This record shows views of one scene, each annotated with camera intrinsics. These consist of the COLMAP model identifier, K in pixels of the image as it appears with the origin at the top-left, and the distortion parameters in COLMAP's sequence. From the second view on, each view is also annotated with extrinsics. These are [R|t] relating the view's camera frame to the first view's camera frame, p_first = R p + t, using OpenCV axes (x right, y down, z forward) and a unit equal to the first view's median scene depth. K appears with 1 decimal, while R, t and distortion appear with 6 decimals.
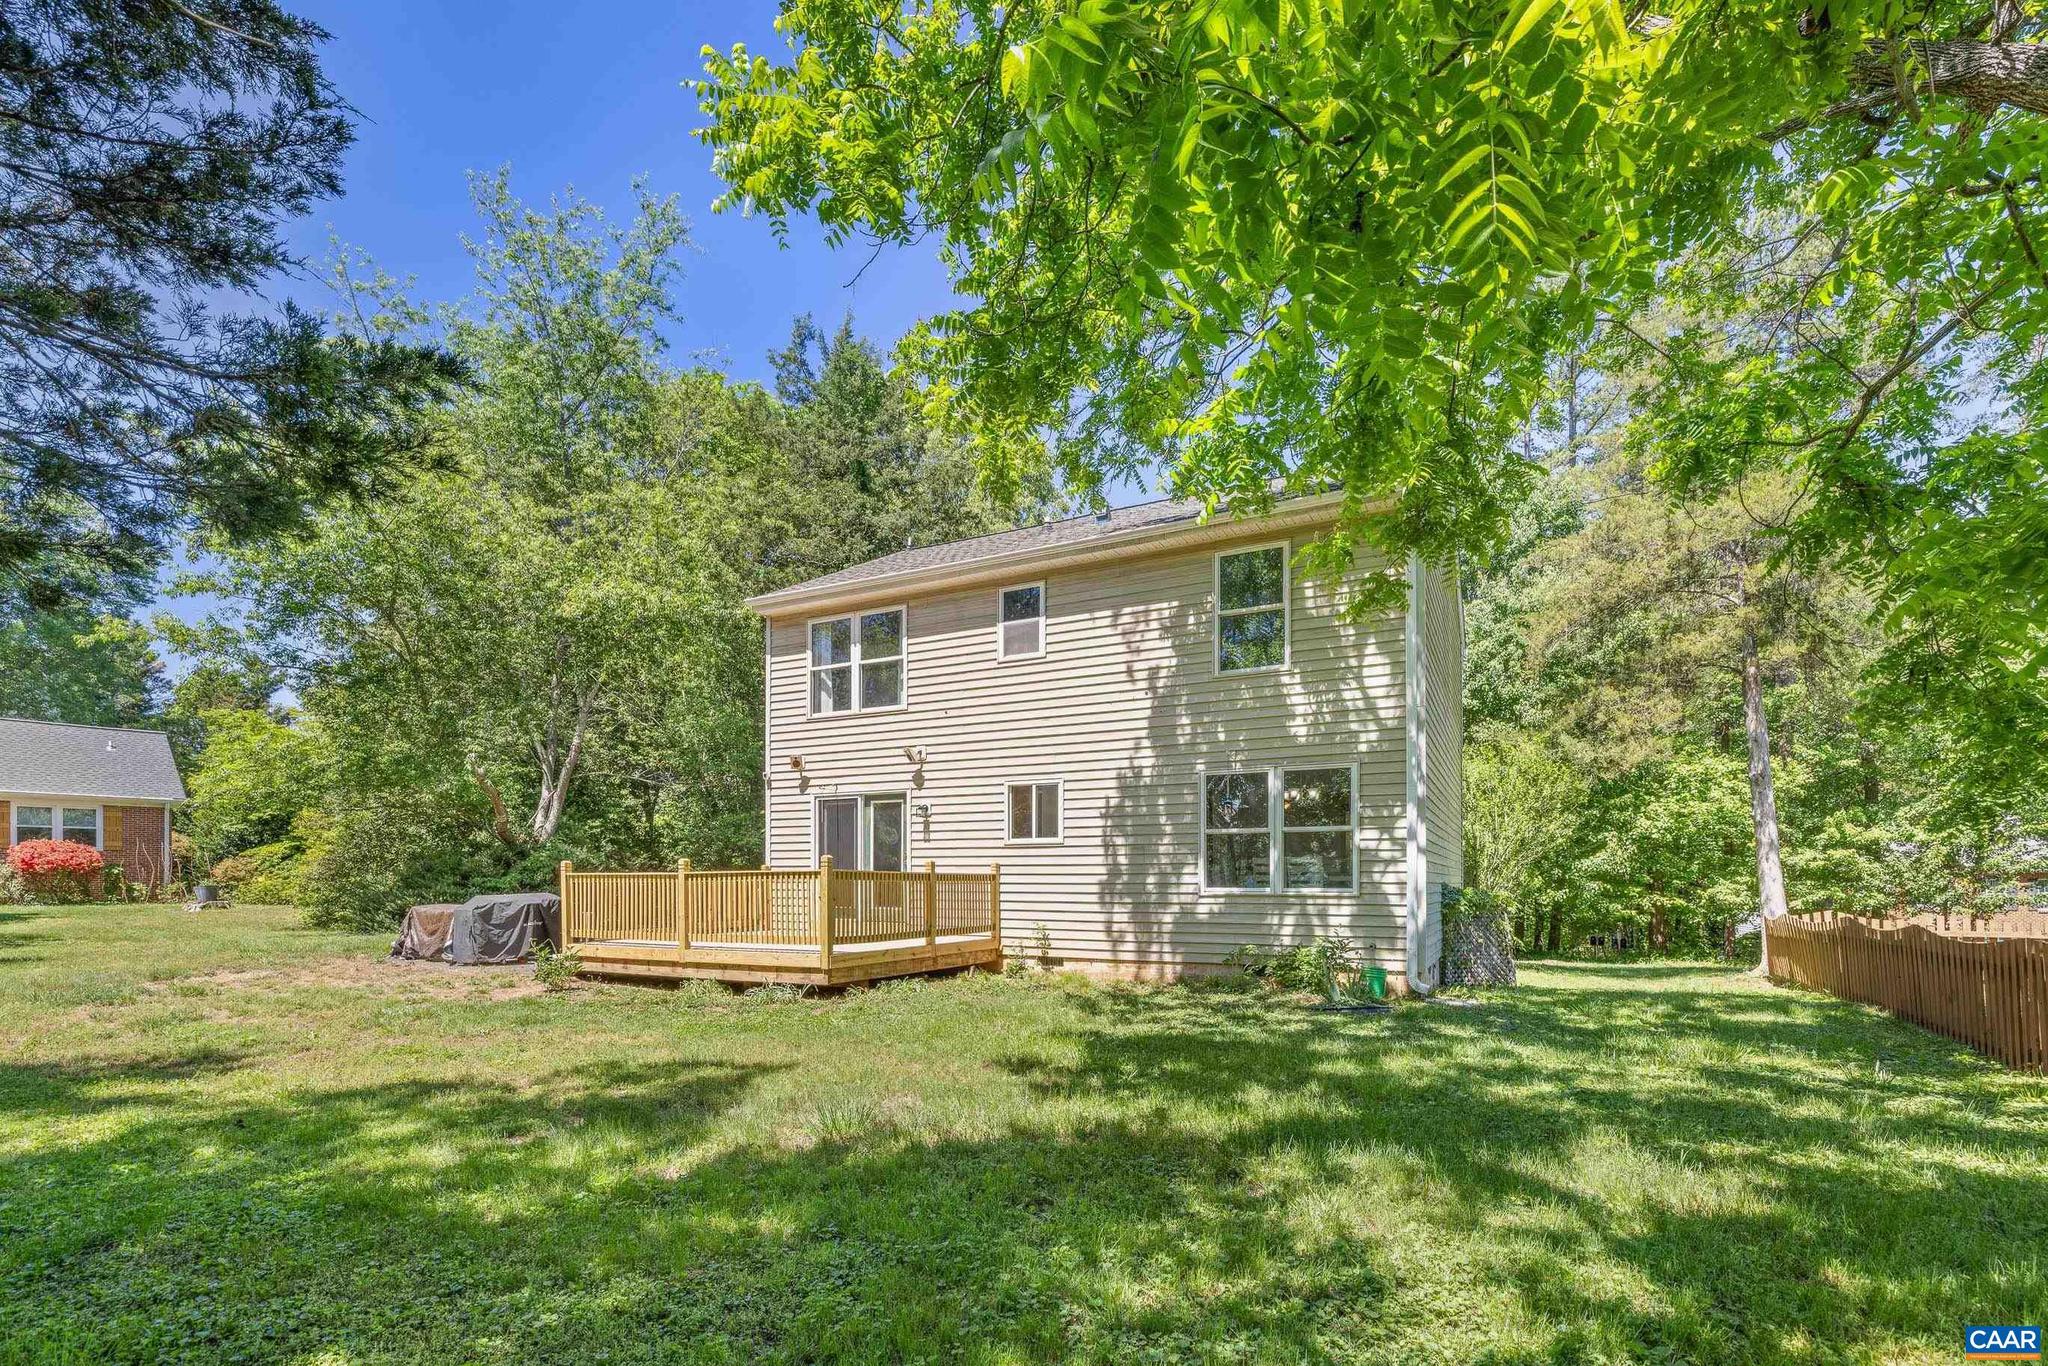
lens RADIAL K [[917.6, 0, 1024.0], [0, 917.6, 876.5], [0, 0, 1]] dist [-0.001578, -0.000066]
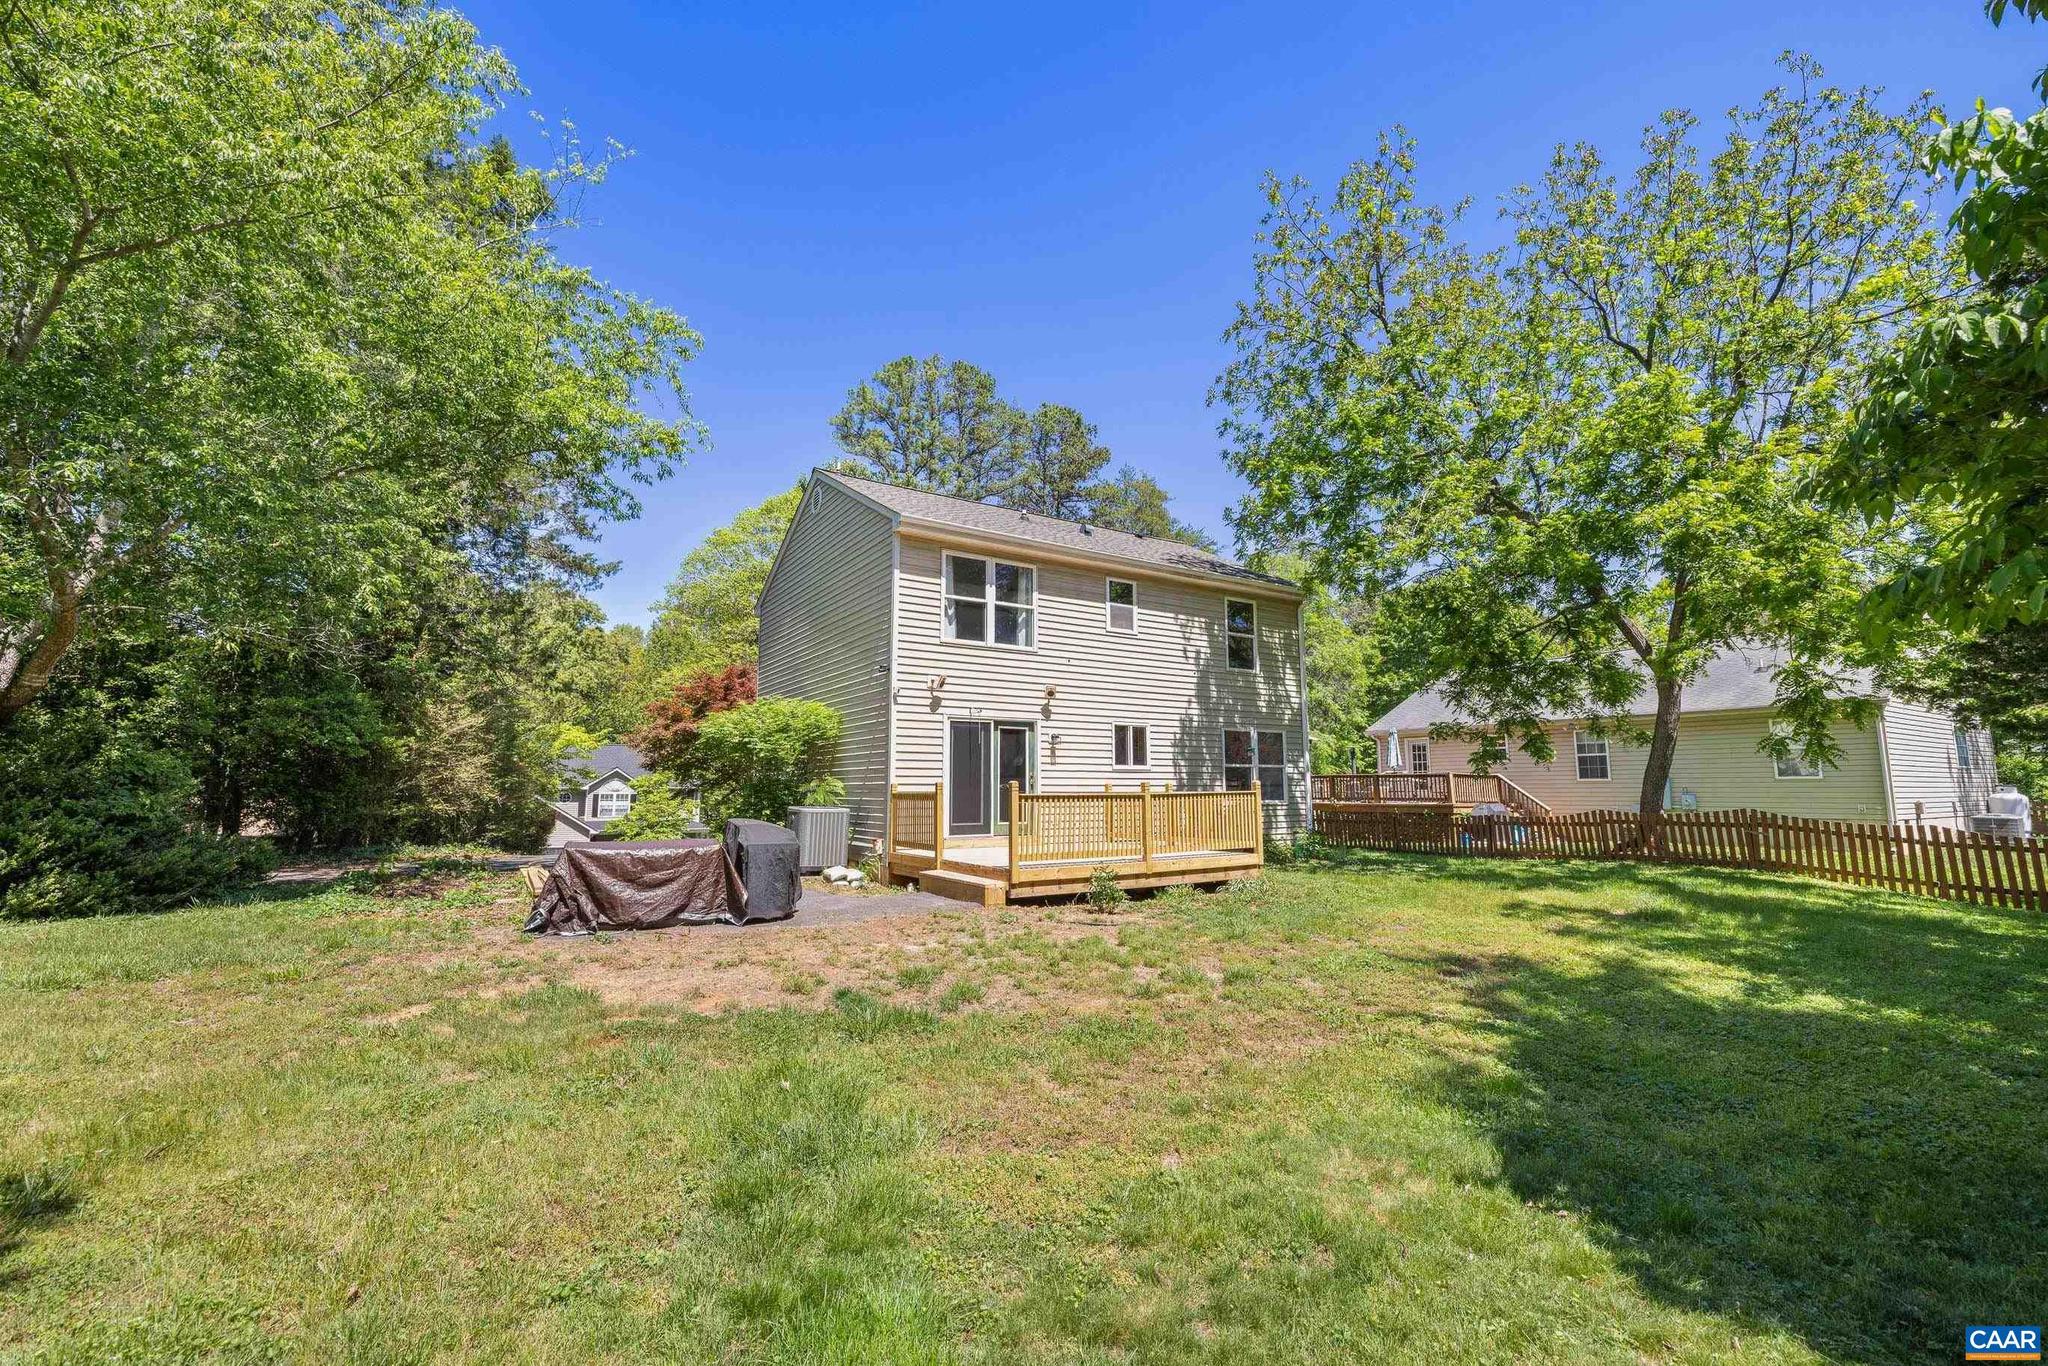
lens RADIAL K [[859.3, 0, 1024.0], [0, 859.3, 683.0], [0, 0, 1]] dist [-0.000174, 0.000051]
pose [[0.502132, 0.104043, 0.858510, -1.227271], [-0.001741, 0.992856, -0.119305, -0.011173], [-0.864789, 0.058412, 0.498726, 0.524369]]
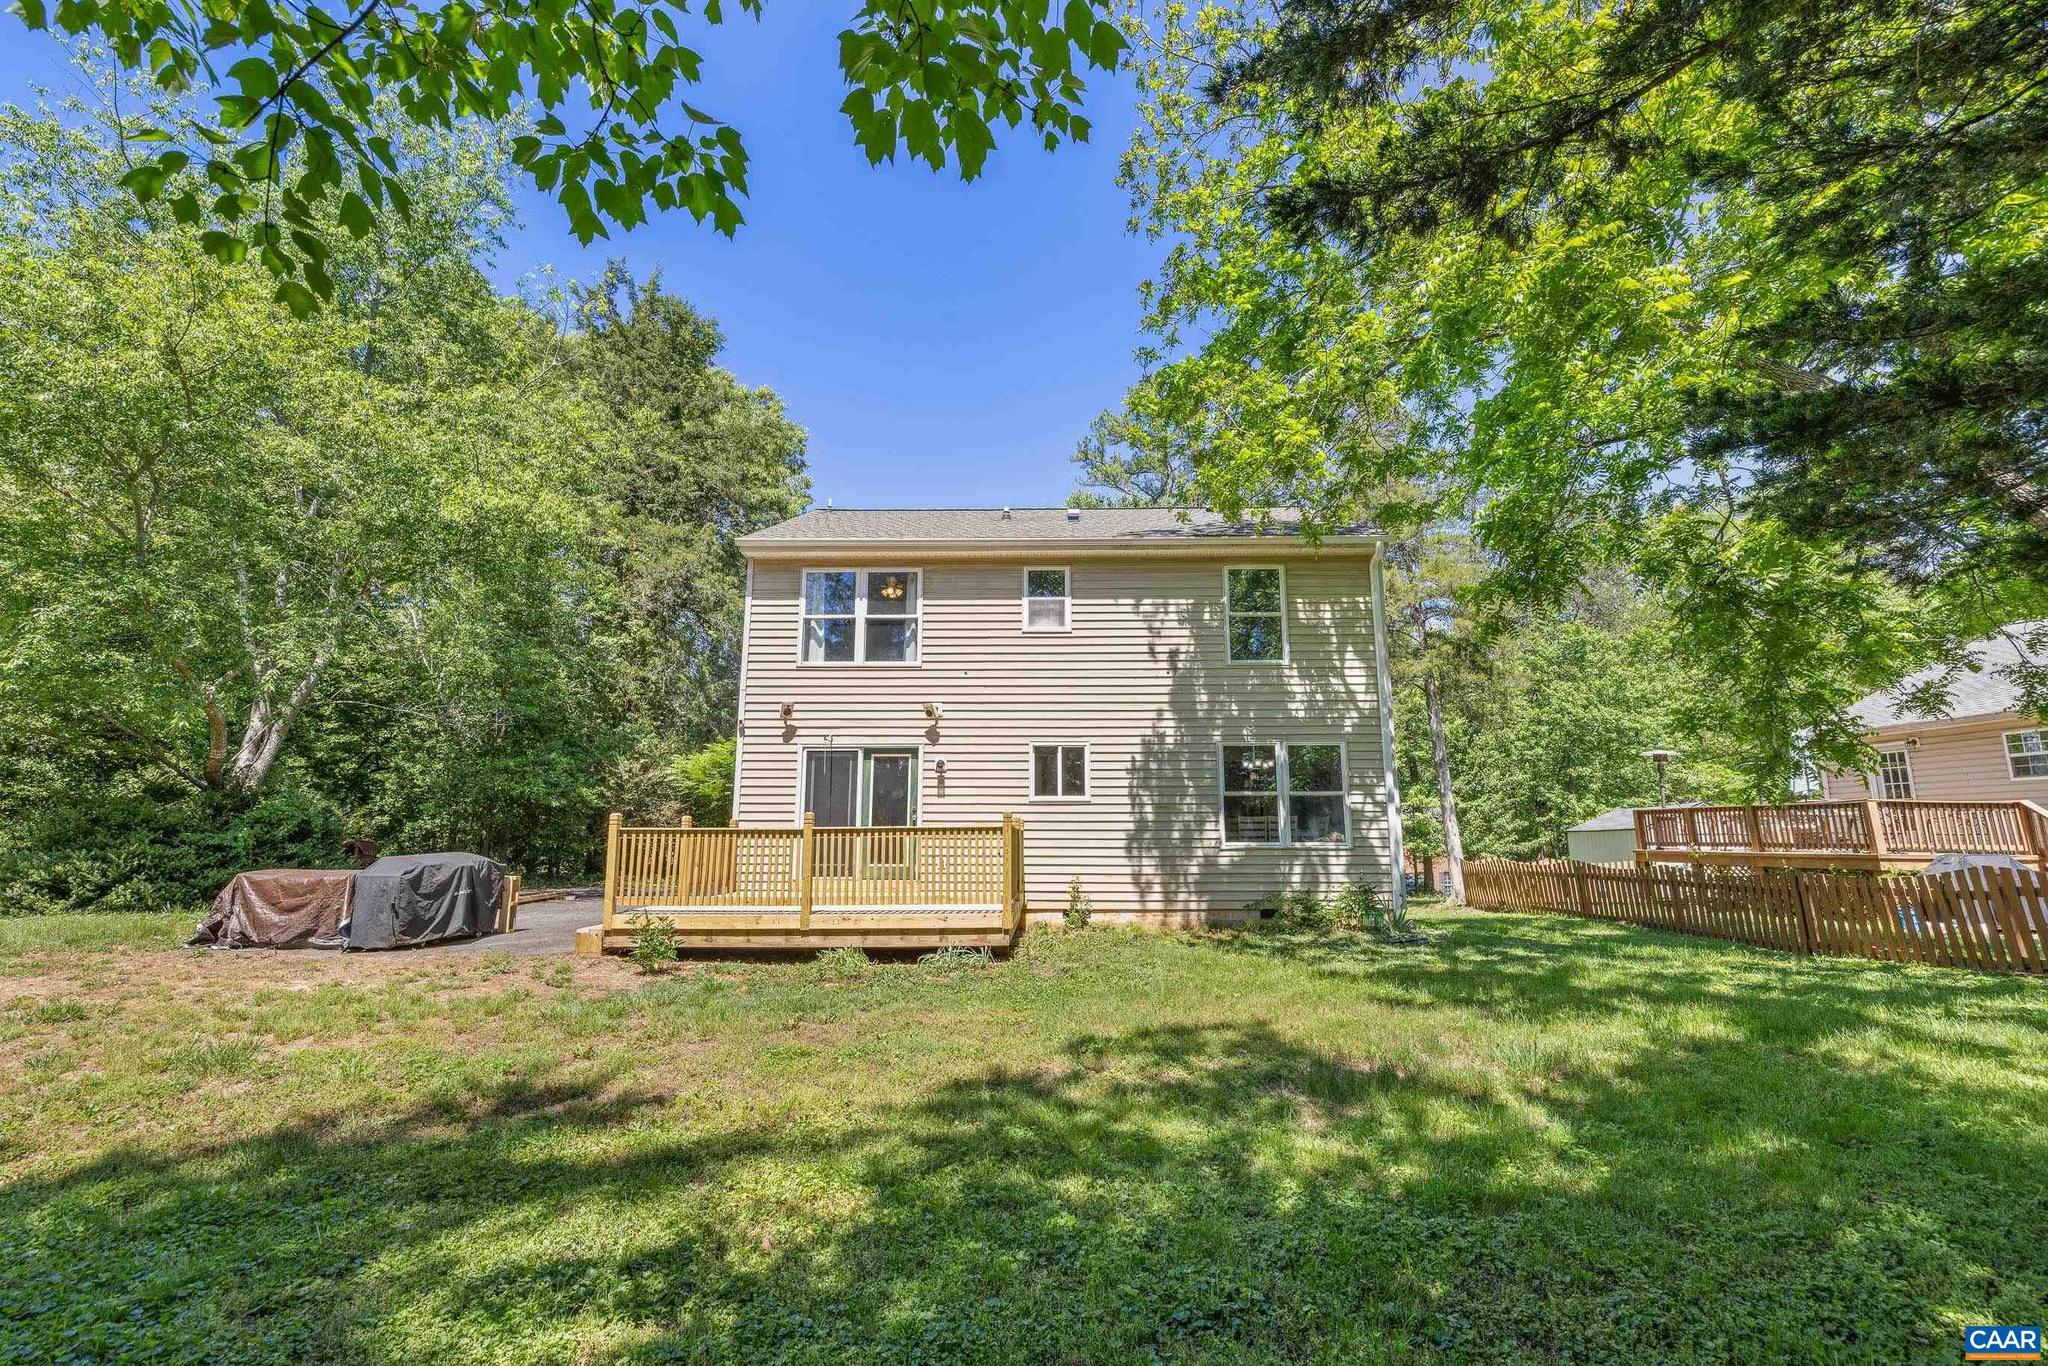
lens RADIAL K [[859.3, 0, 1024.0], [0, 859.3, 683.0], [0, 0, 1]] dist [-0.000174, 0.000051]
pose [[0.896853, 0.076096, 0.435734, -0.498818], [-0.001090, 0.985468, -0.169857, -0.001181], [-0.442328, 0.151862, 0.883903, 0.117353]]
